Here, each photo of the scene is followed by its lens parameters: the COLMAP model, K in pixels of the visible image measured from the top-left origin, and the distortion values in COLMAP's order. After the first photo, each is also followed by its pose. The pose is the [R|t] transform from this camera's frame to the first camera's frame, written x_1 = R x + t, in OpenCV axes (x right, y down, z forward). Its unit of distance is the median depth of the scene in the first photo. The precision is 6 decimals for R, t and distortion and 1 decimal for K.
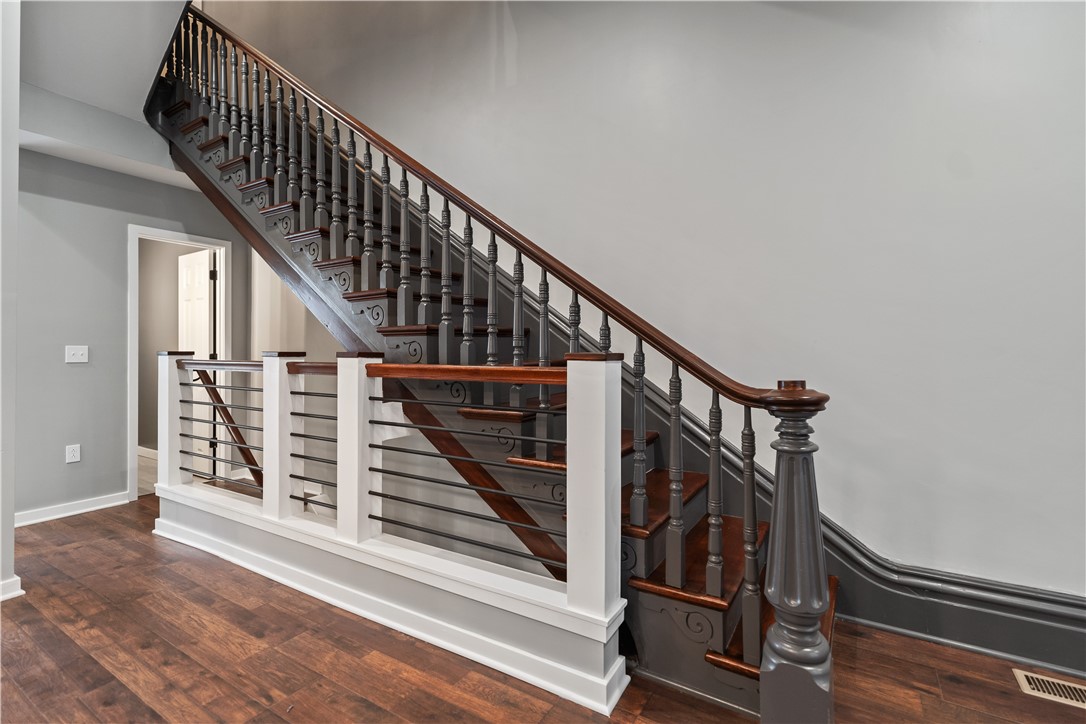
lens RADIAL K [[500.1, 0, 544.2], [0, 500.1, 348.8], [0, 0, 1]] dist [0.004381, 0.000762]
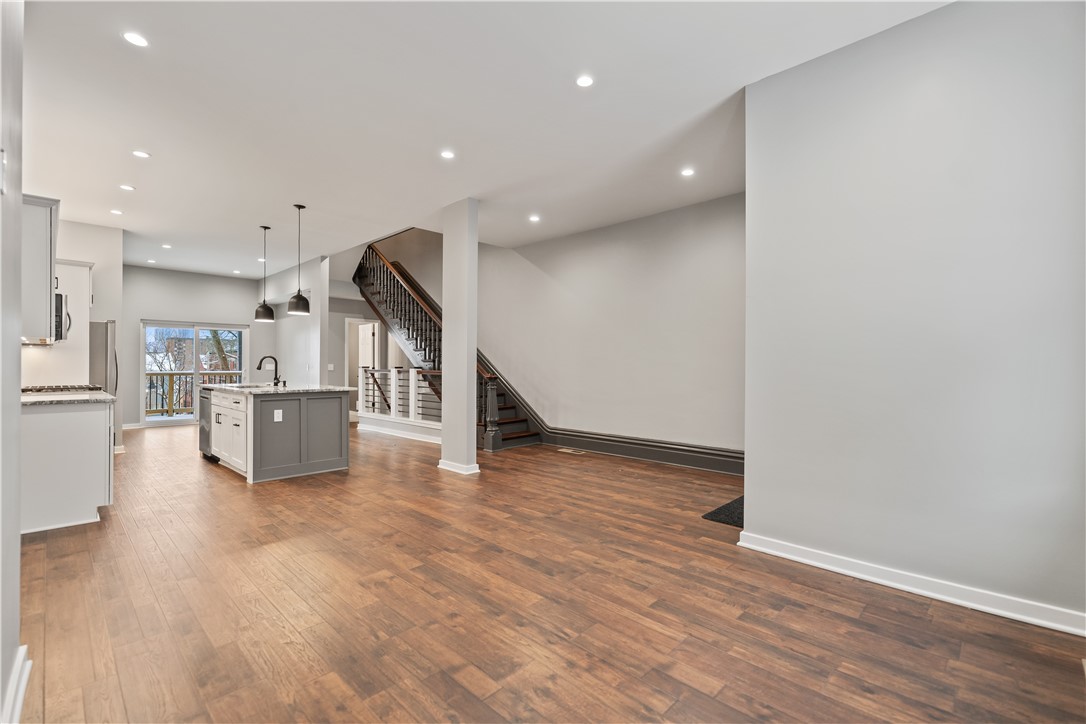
lens RADIAL K [[487.2, 0, 549.7], [0, 487.2, 361.5], [0, 0, 1]] dist [-0.000067, 0.000103]
pose [[0.977647, -0.001711, -0.210245, 1.341400], [0.001600, 0.999998, -0.000699, -0.029015], [0.210246, 0.000347, 0.977649, -2.260573]]
